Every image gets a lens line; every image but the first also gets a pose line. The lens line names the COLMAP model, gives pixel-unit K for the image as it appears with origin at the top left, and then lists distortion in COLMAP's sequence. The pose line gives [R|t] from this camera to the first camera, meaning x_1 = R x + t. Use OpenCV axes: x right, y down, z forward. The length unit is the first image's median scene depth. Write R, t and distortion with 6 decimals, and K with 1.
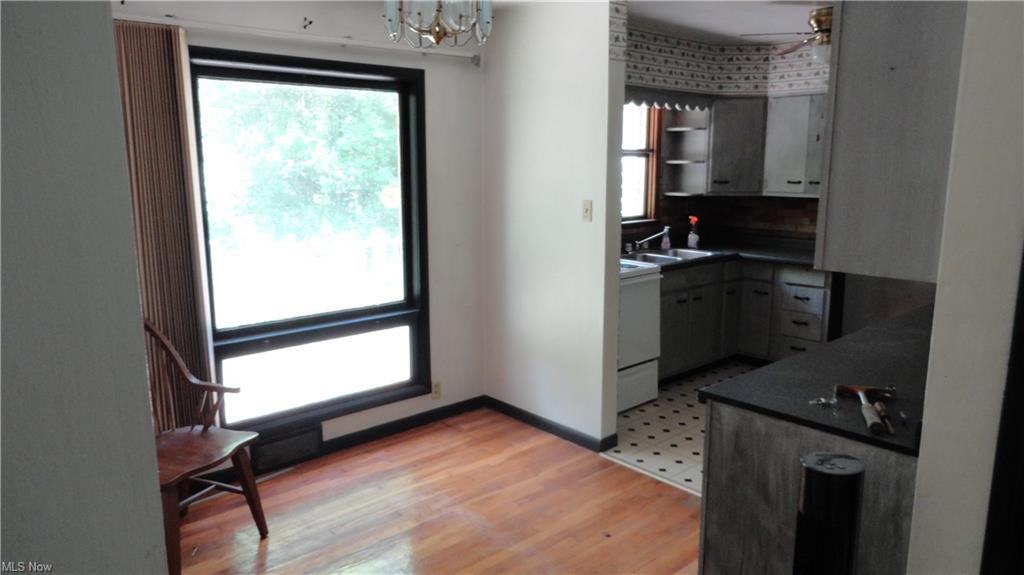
lens RADIAL K [[703.0, 0, 509.1], [0, 703.0, 287.8], [0, 0, 1]] dist [0.005129, -0.004842]
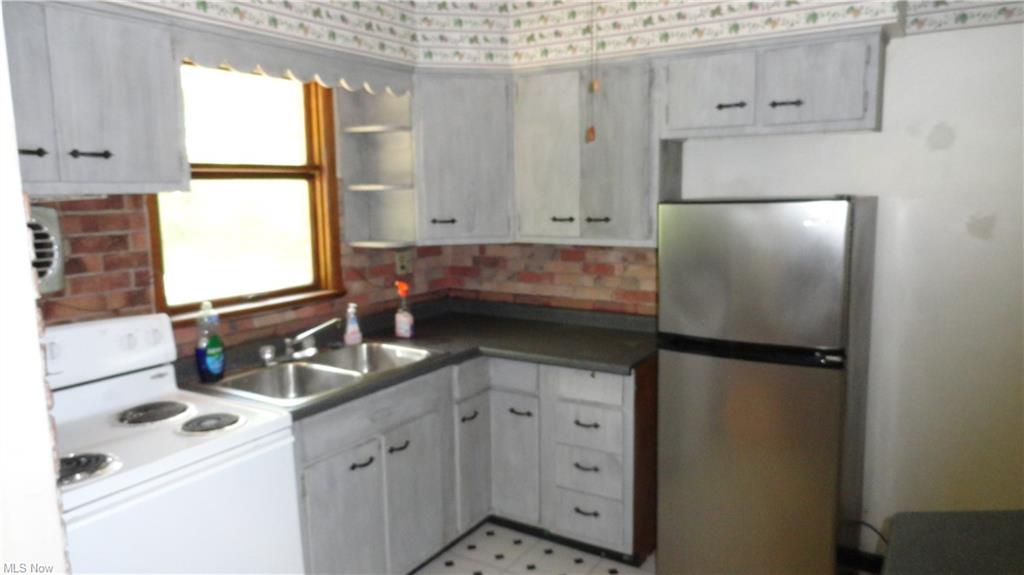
lens RADIAL K [[703.0, 0, 514.1], [0, 703.0, 287.2], [0, 0, 1]] dist [0.005129, -0.004842]
pose [[0.963128, -0.051128, 0.264143, 0.207816], [0.059827, 0.997896, -0.024988, -0.081170], [-0.262309, 0.039869, 0.964160, 0.446978]]
